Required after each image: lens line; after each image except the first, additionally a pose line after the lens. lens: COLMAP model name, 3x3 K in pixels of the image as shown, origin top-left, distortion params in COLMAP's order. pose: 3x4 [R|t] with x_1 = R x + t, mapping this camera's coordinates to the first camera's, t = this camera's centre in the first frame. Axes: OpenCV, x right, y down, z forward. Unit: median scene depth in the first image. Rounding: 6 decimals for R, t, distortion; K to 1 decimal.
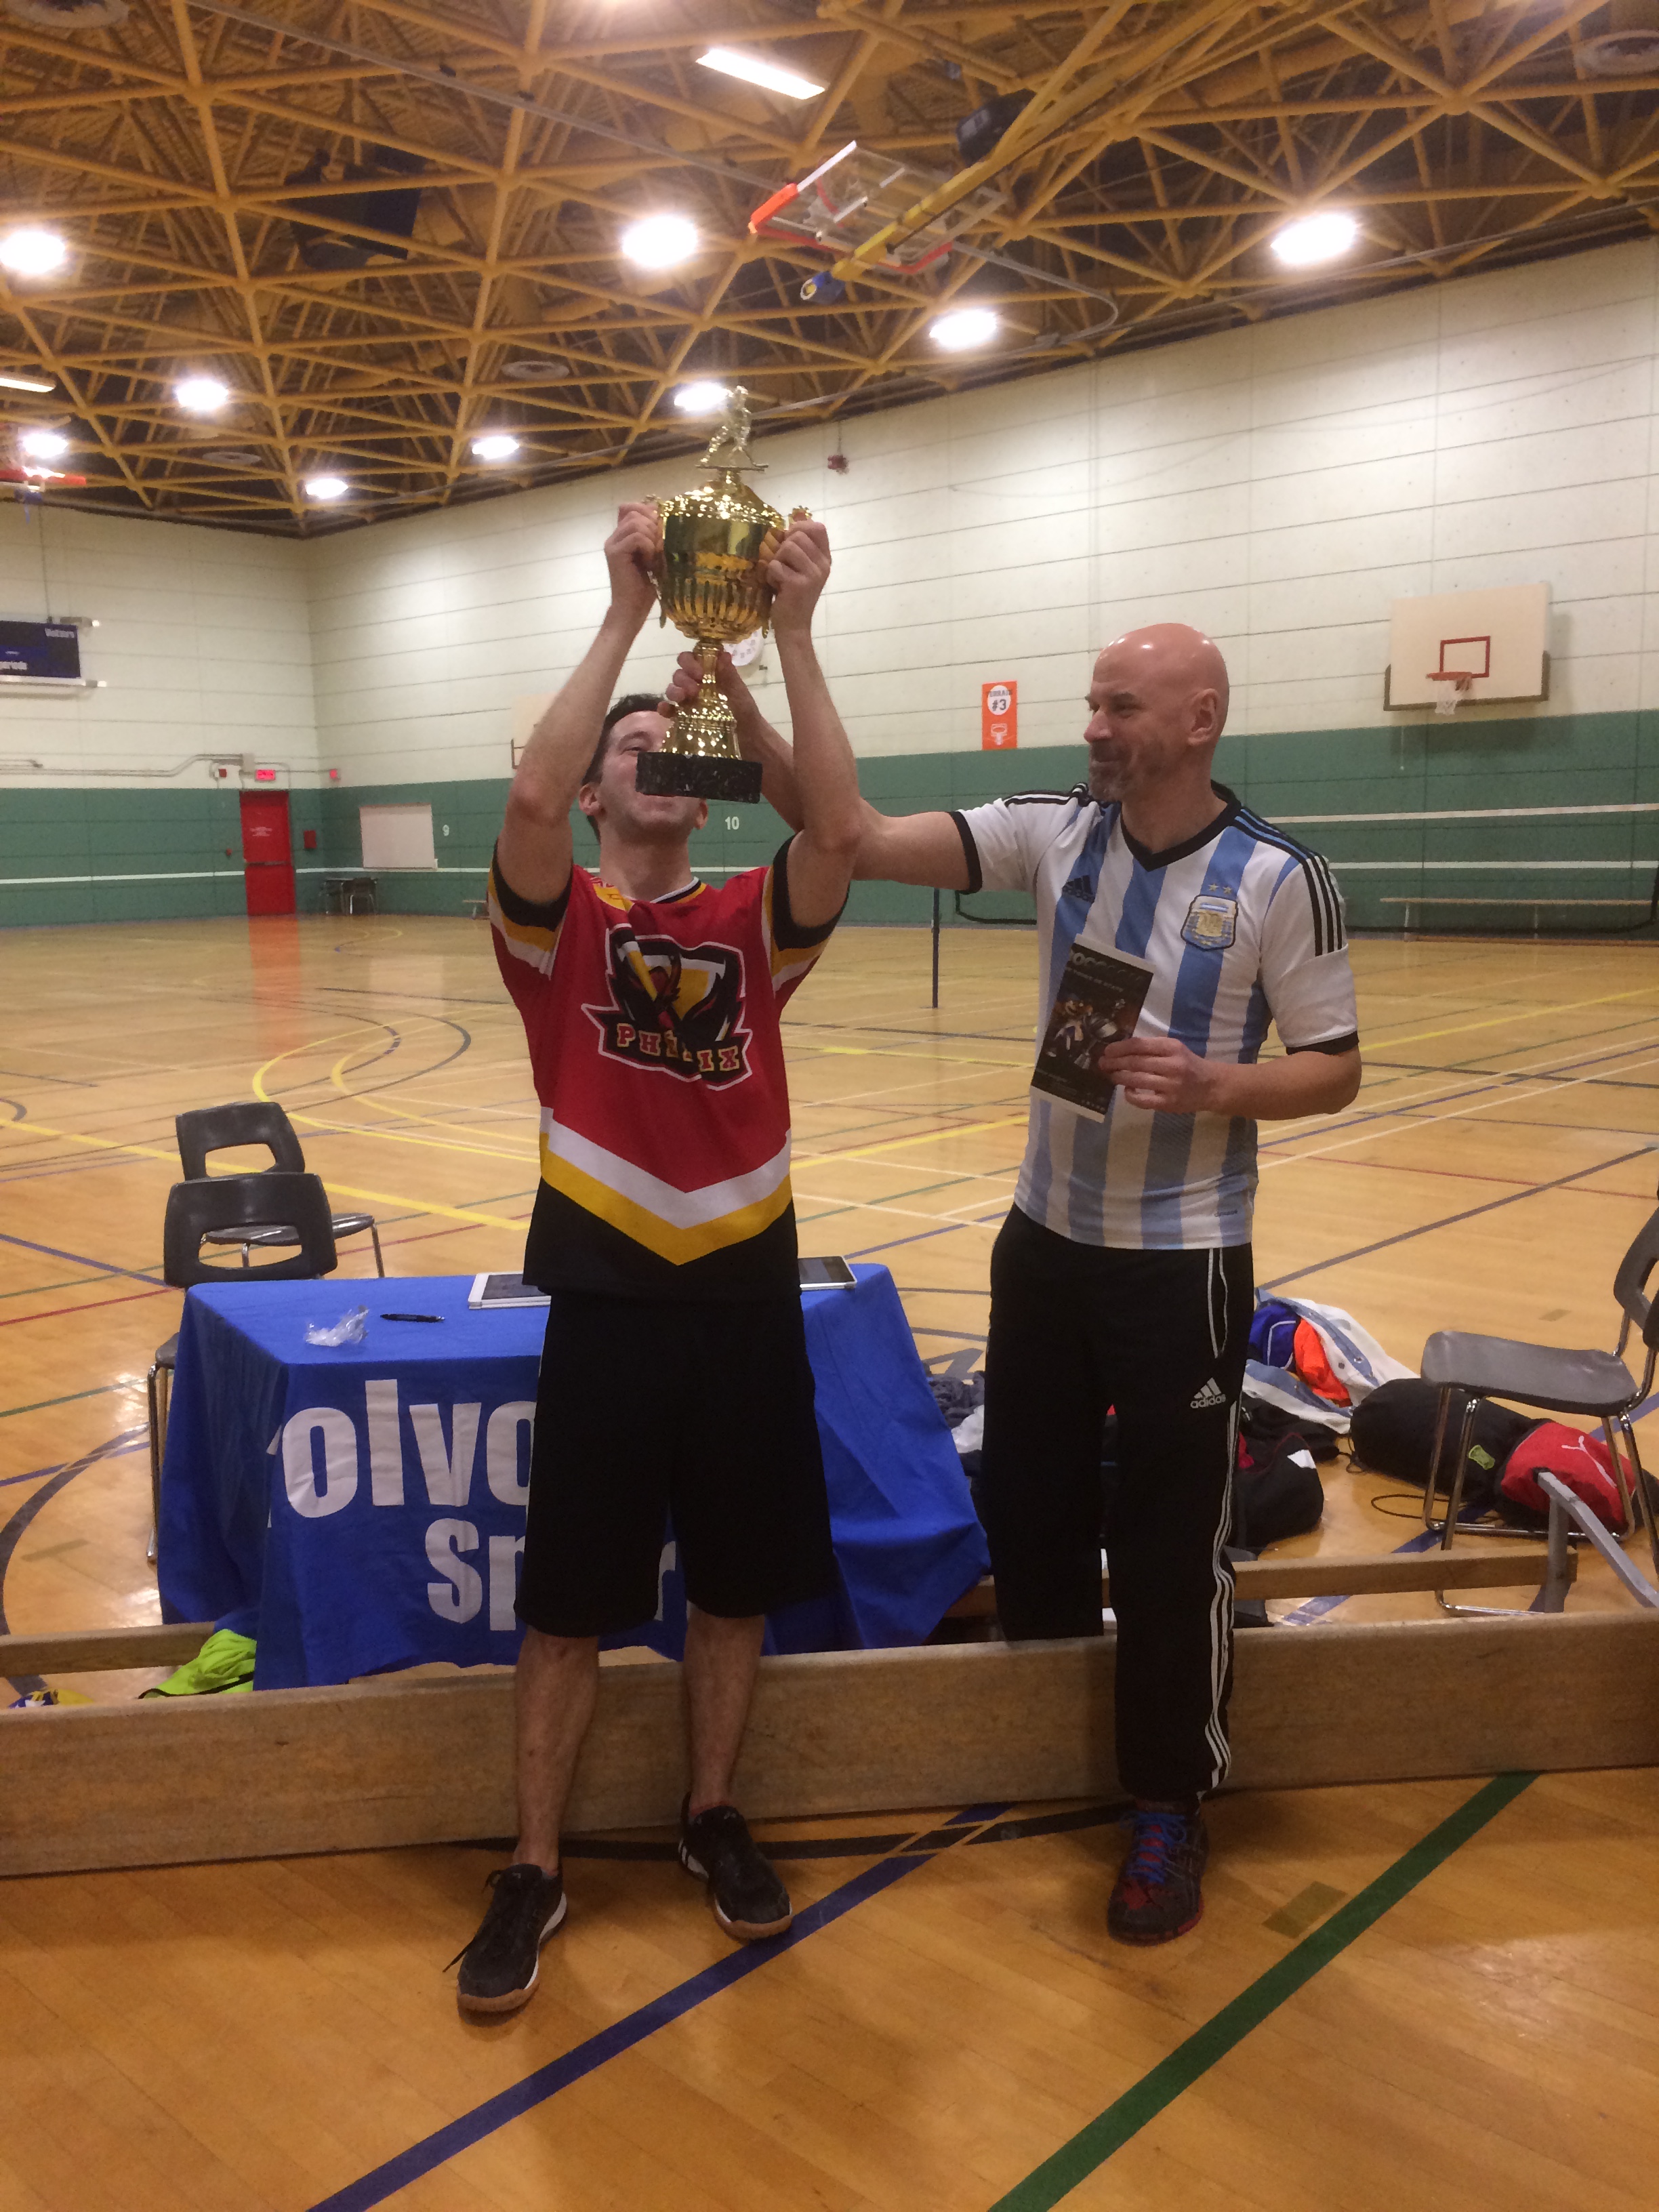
lens RADIAL K [[1883.0, 0, 828.1], [0, 1883.0, 1086.1], [0, 0, 1]] dist [0.074237, -0.100684]
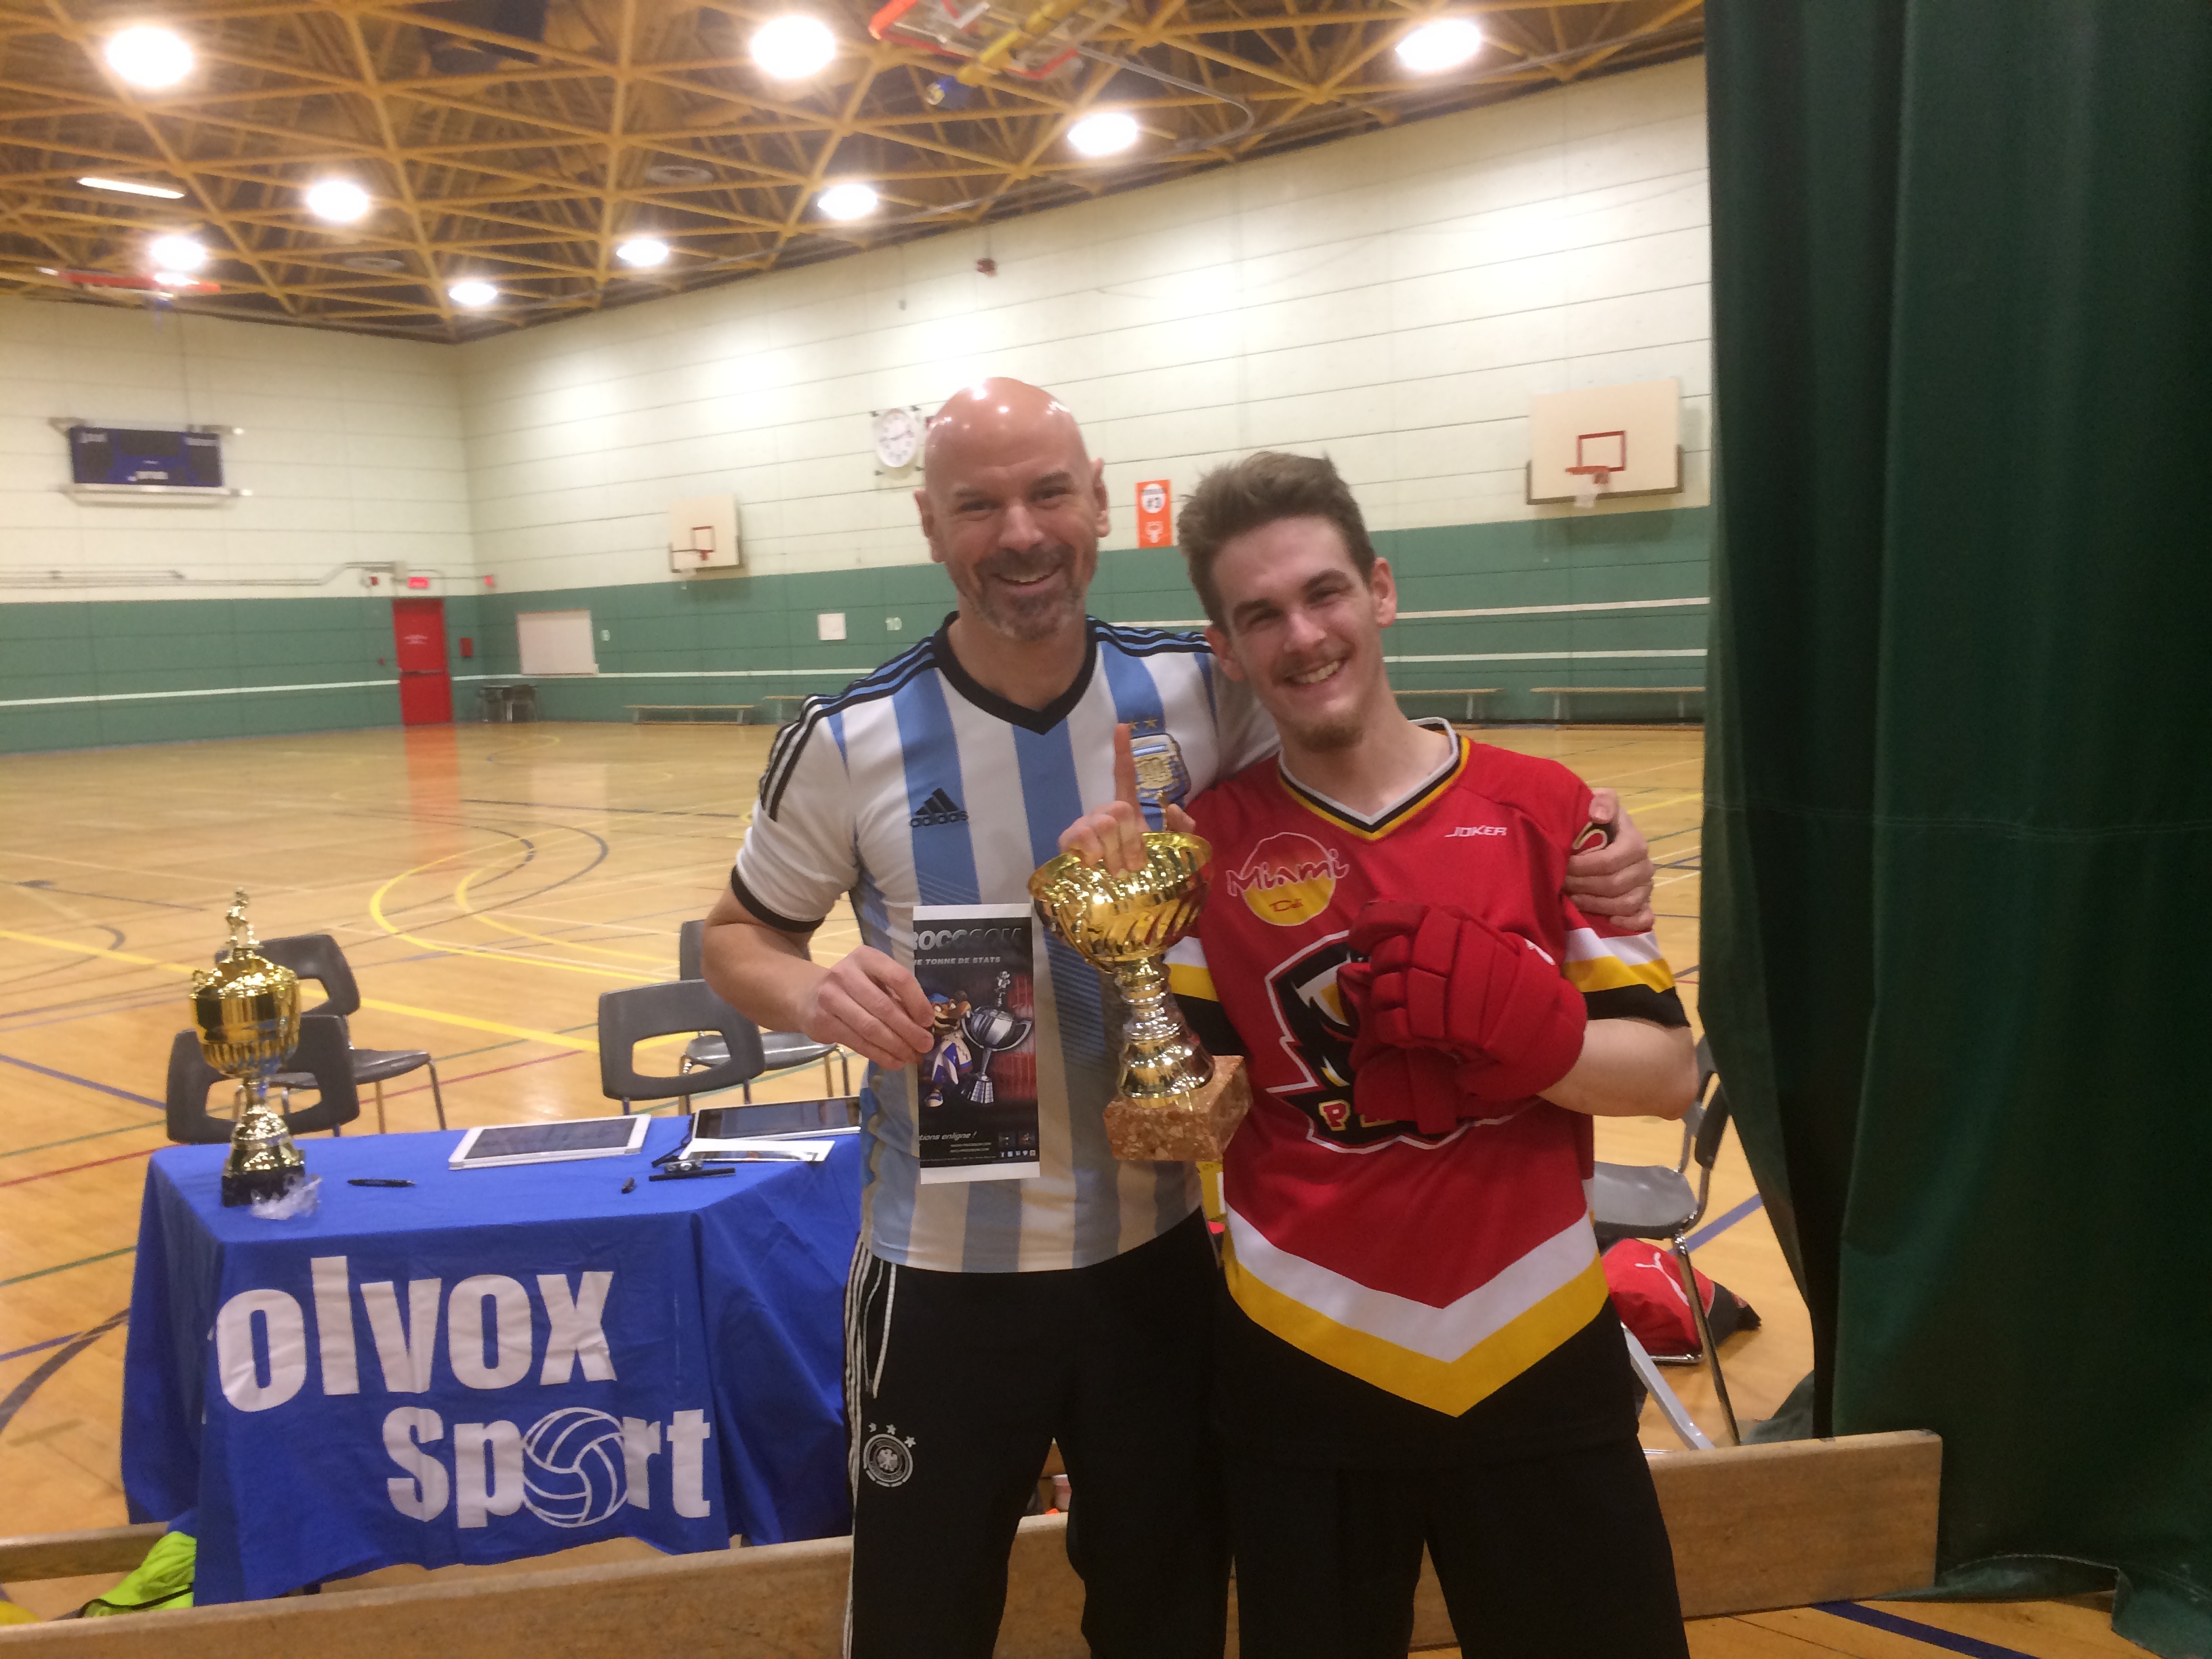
lens RADIAL K [[1870.6, 0, 1106.0], [0, 1870.6, 829.5], [0, 0, 1]] dist [0.089465, -0.121049]
pose [[0.998508, -0.021956, 0.049990, 0.014355], [0.023286, 0.999386, -0.026187, -0.002741], [-0.049385, 0.027312, 0.998406, 0.008848]]
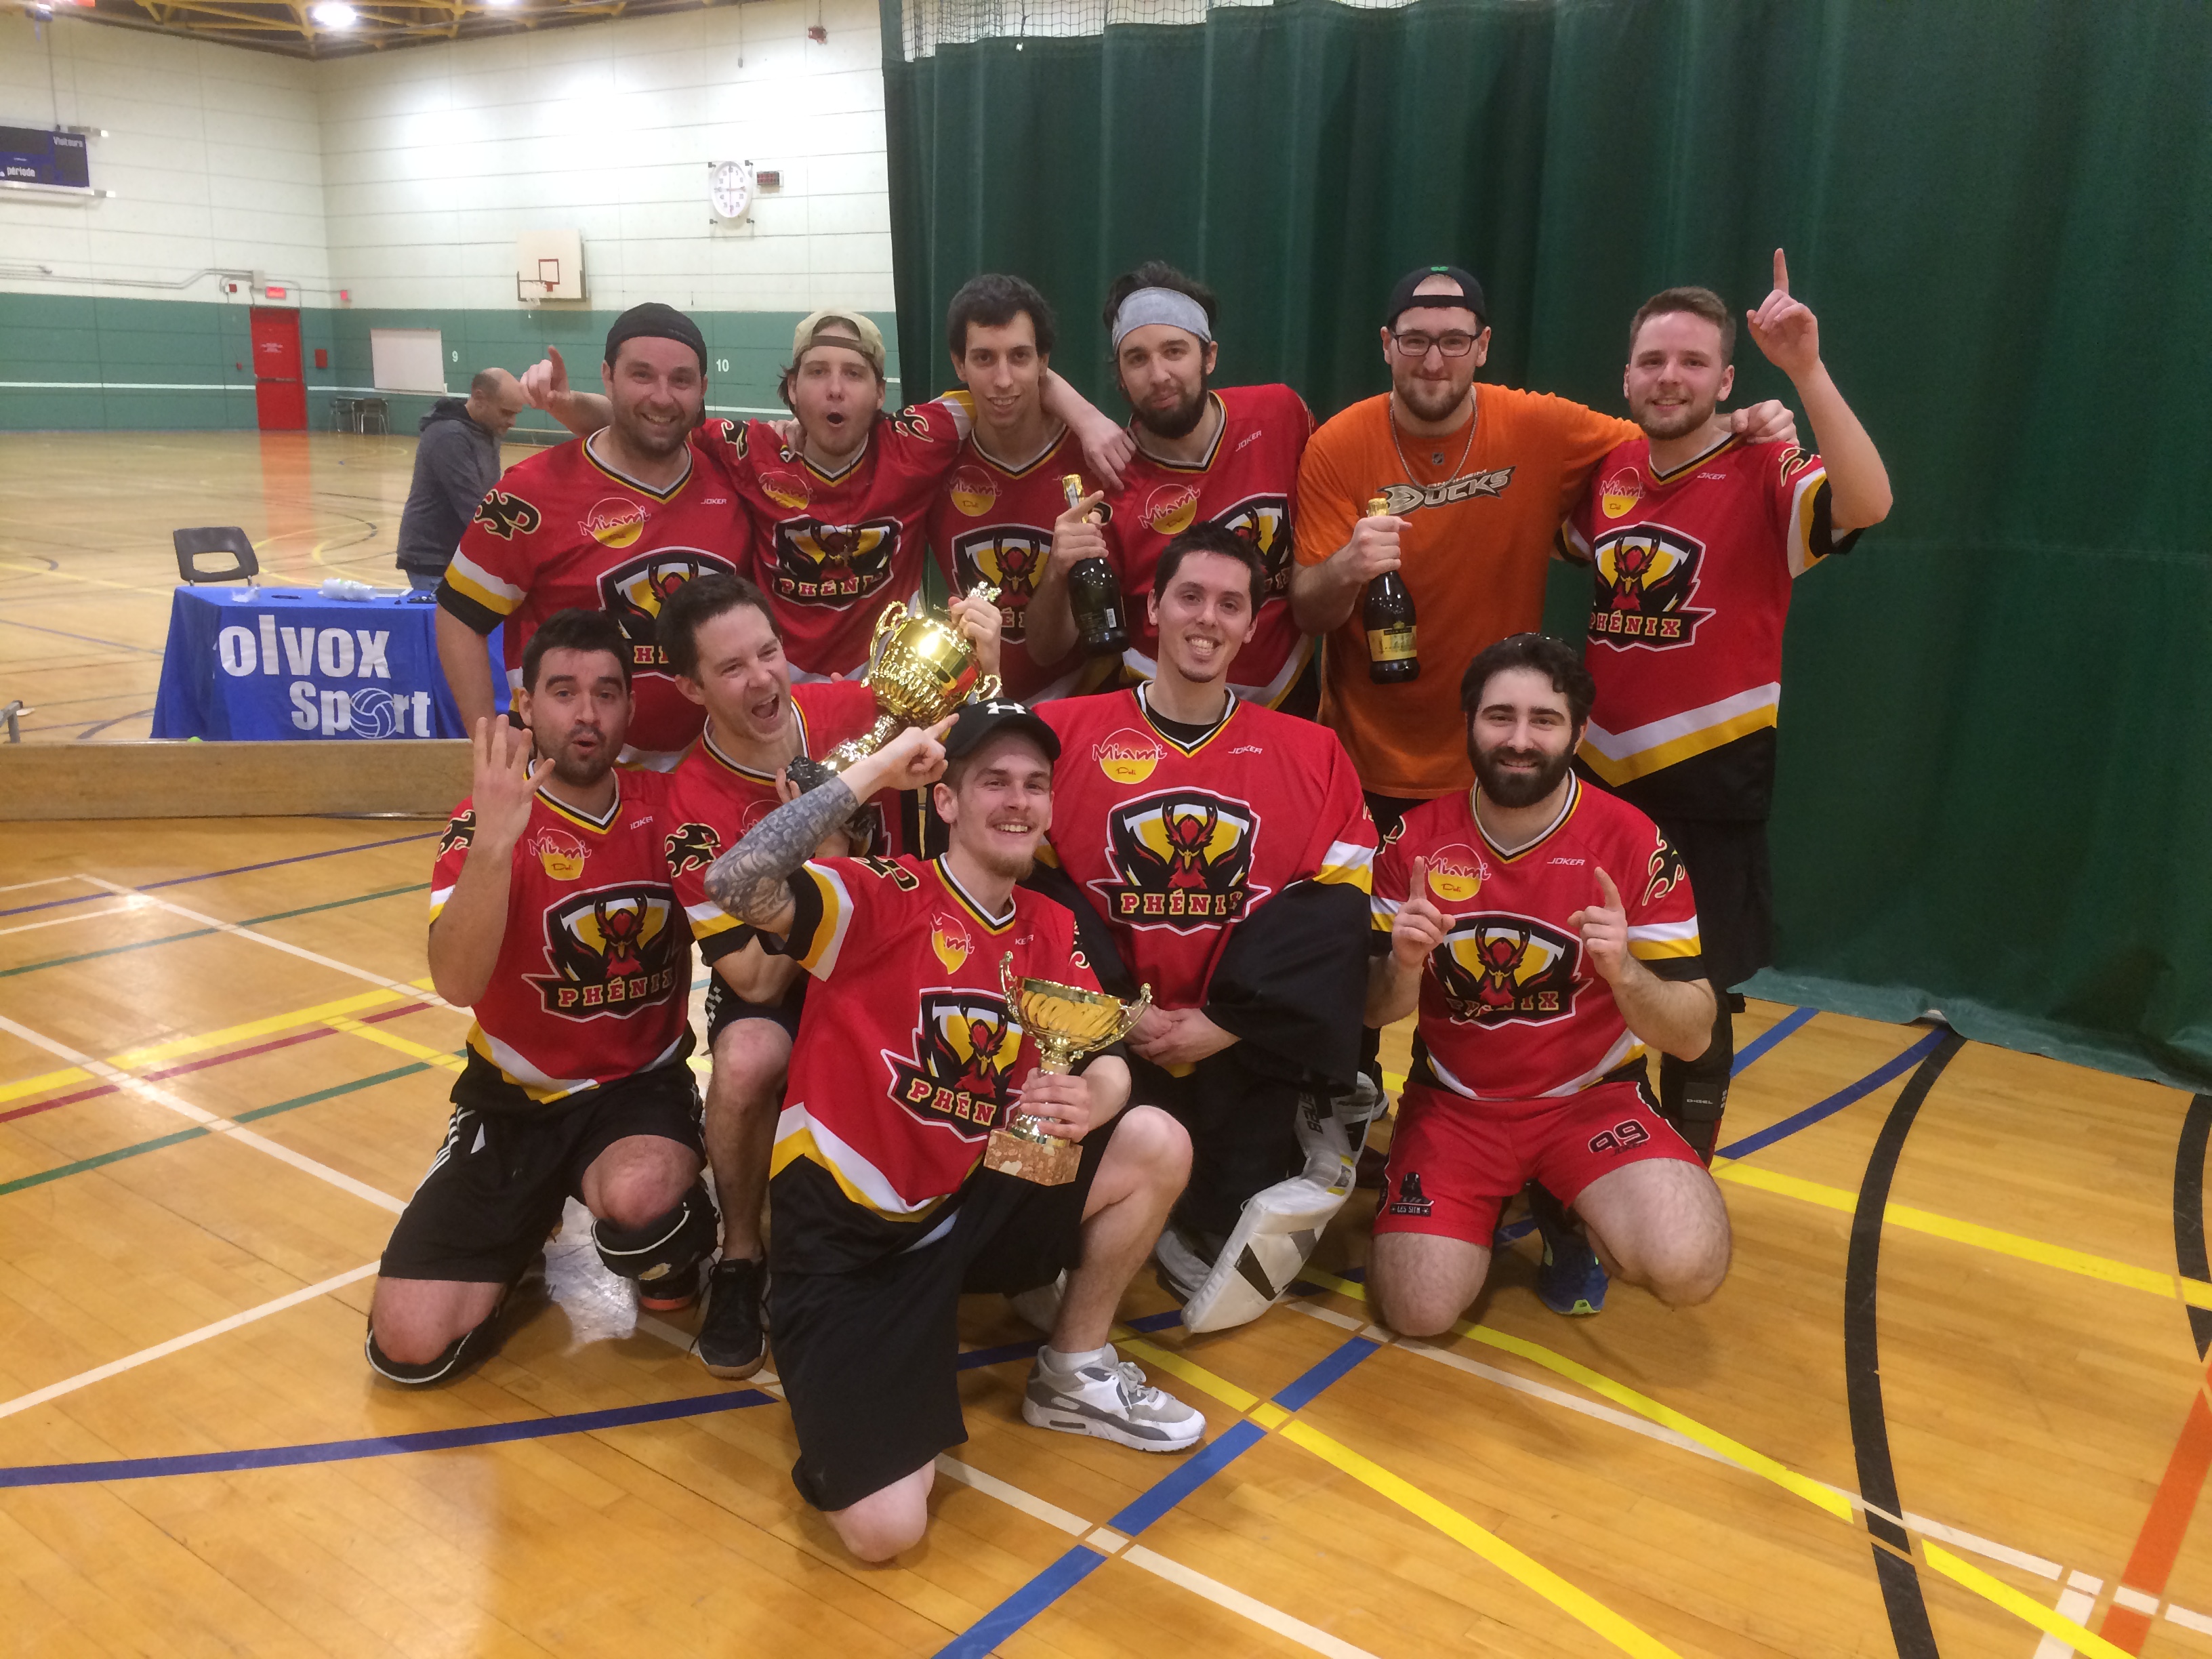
lens RADIAL K [[1870.6, 0, 1106.0], [0, 1870.6, 829.5], [0, 0, 1]] dist [0.089465, -0.121049]
pose [[0.992856, 0.023813, 0.116922, 0.069944], [-0.035118, 0.994800, 0.095603, 0.023184], [-0.114038, -0.099026, 0.988529, -0.190823]]
